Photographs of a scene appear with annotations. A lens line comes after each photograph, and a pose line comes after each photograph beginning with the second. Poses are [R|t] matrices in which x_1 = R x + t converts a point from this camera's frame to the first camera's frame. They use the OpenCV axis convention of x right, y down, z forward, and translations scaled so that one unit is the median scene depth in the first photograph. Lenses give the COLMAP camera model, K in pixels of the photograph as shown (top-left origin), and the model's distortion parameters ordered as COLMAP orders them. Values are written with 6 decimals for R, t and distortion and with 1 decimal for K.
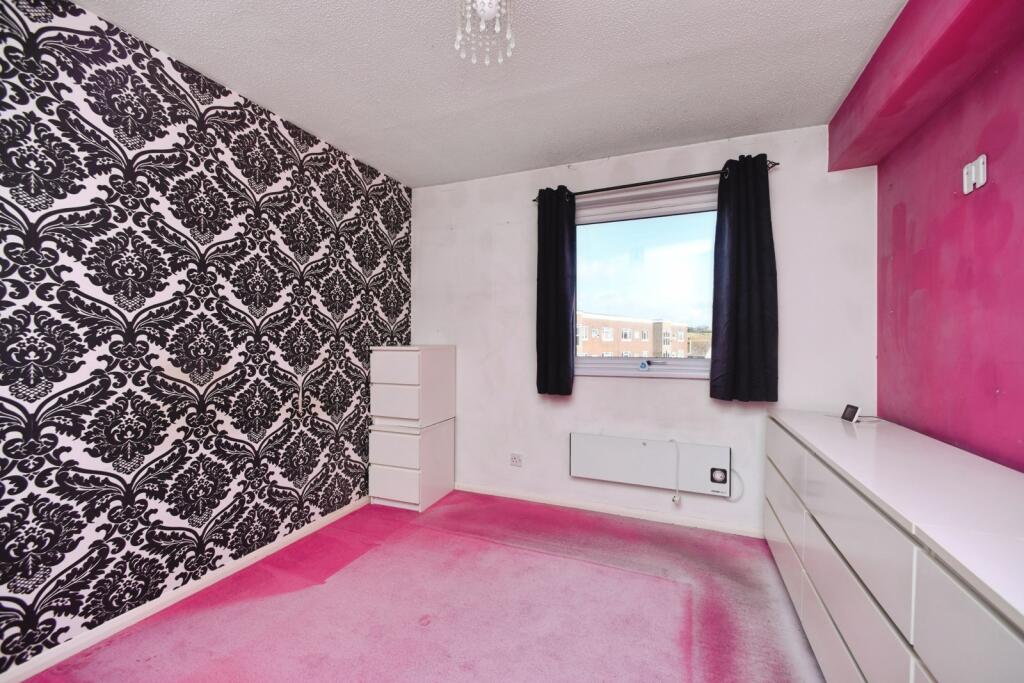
lens RADIAL K [[430.2, 0, 488.0], [0, 430.2, 340.7], [0, 0, 1]] dist [0.001928, -0.000289]
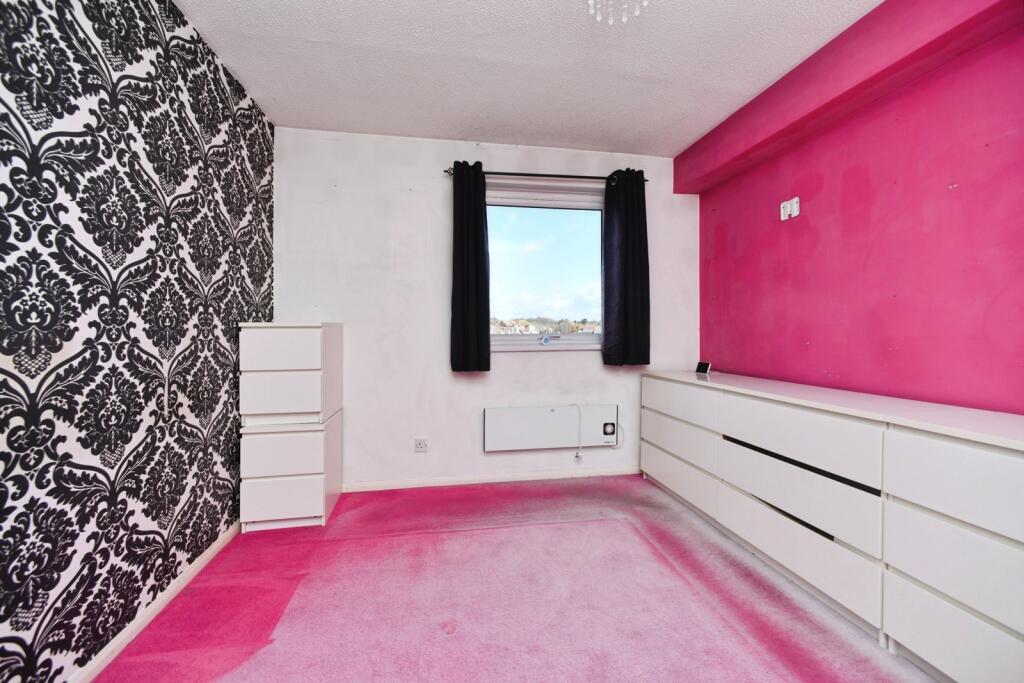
lens RADIAL K [[430.9, 0, 503.4], [0, 430.9, 330.4], [0, 0, 1]] dist [0.000446, -0.000744]
pose [[0.833779, -0.002059, 0.552095, -0.377023], [0.003886, 0.999990, -0.002139, 0.037884], [-0.552085, 0.003929, 0.833779, 0.152316]]
